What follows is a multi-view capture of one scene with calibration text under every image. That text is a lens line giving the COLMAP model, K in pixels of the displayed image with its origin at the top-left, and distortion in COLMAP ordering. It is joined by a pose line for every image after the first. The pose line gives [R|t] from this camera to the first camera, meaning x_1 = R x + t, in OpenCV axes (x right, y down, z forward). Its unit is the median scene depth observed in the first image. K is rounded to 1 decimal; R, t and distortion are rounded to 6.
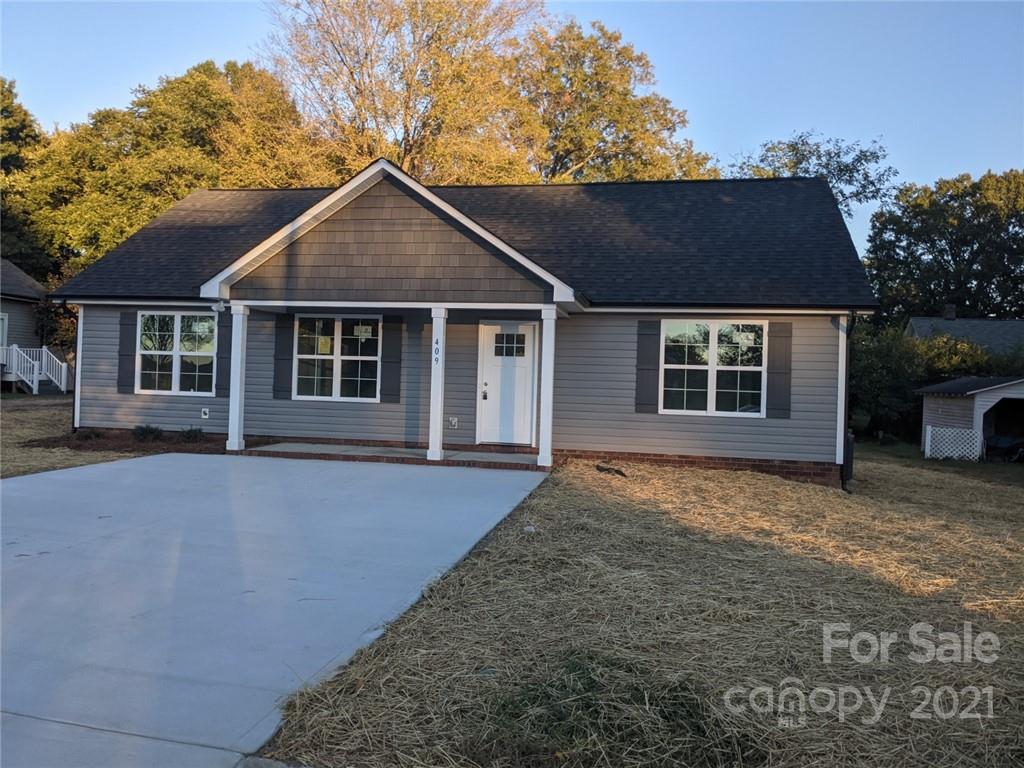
lens RADIAL K [[751.3, 0, 512.0], [0, 751.3, 366.2], [0, 0, 1]] dist [0.019426, 0.000544]
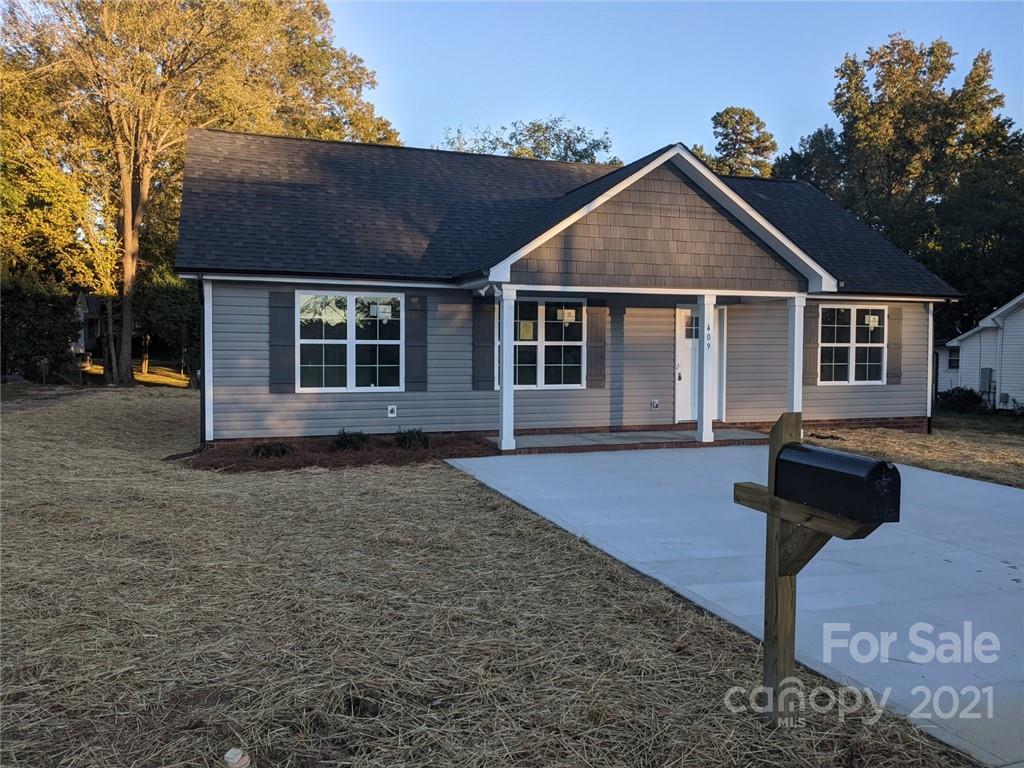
lens RADIAL K [[803.7, 0, 512.0], [0, 803.7, 384.0], [0, 0, 1]] dist [0.047786, -0.070936]
pose [[0.861480, -0.047251, 0.505589, -0.755672], [0.019510, 0.998006, 0.060027, -0.021220], [-0.507417, -0.041848, 0.860684, 0.142536]]
